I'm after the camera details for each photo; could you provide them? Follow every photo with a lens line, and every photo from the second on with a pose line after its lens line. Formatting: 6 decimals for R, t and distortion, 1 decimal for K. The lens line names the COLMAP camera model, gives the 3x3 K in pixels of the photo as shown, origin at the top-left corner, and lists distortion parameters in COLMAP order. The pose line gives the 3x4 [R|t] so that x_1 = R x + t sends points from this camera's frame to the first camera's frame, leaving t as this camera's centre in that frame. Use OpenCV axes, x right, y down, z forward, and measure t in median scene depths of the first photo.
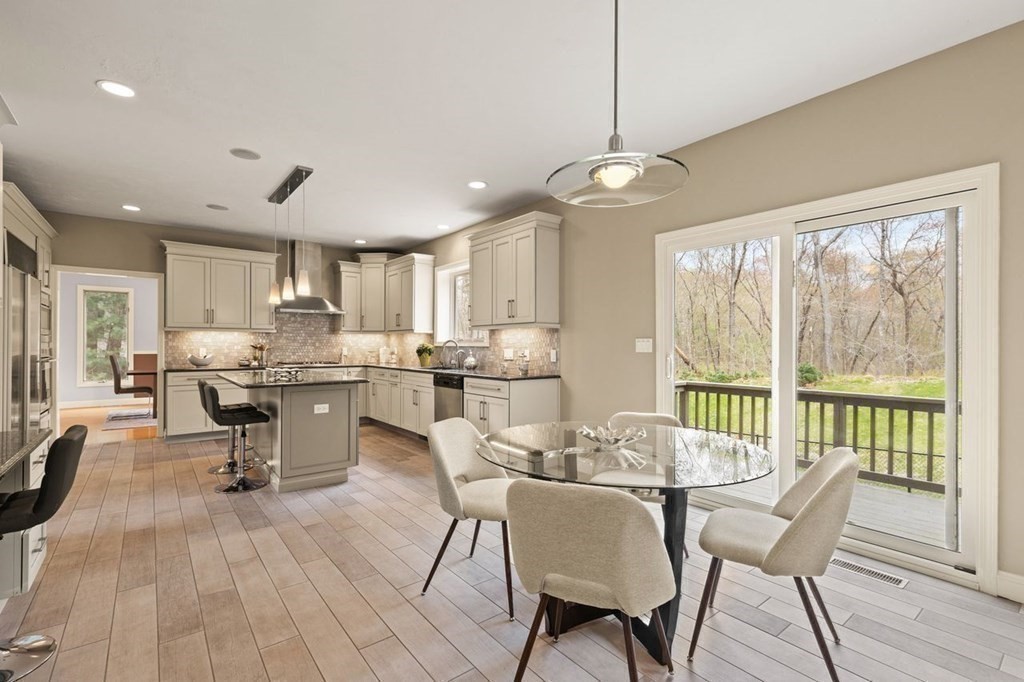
lens RADIAL K [[467.5, 0, 512.5], [0, 467.5, 341.1], [0, 0, 1]] dist [0.003113, 0.000690]
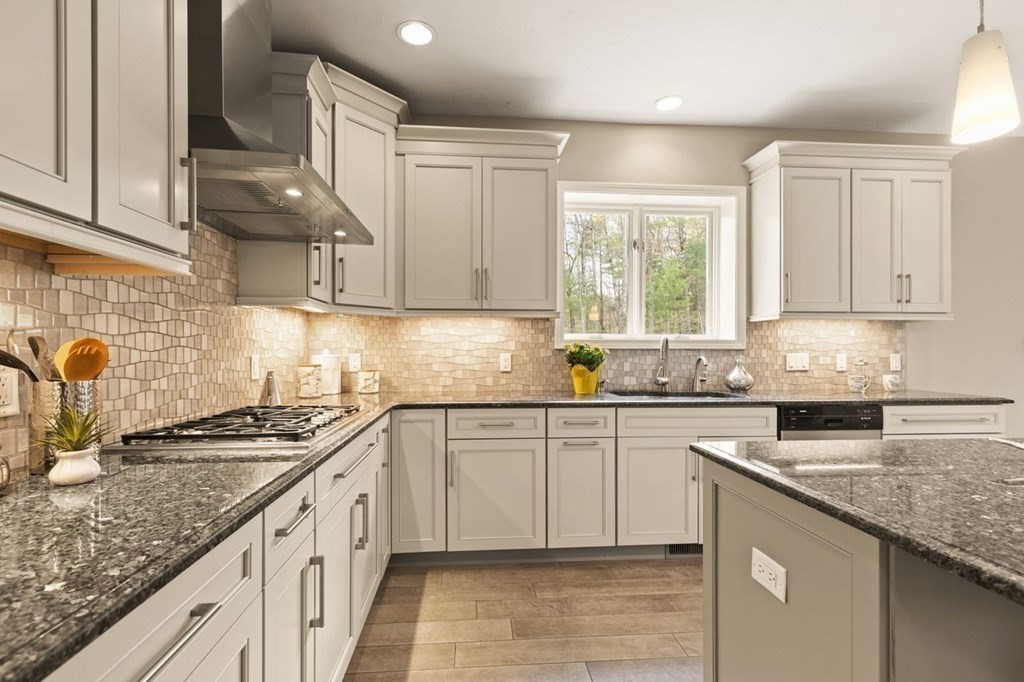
lens RADIAL K [[487.6, 0, 512.6], [0, 487.6, 344.5], [0, 0, 1]] dist [-0.004142, -0.000323]
pose [[0.546780, 0.003257, 0.837270, -0.631846], [-0.009213, 0.999955, 0.002126, 0.006646], [-0.837225, -0.008876, 0.546786, 0.820976]]
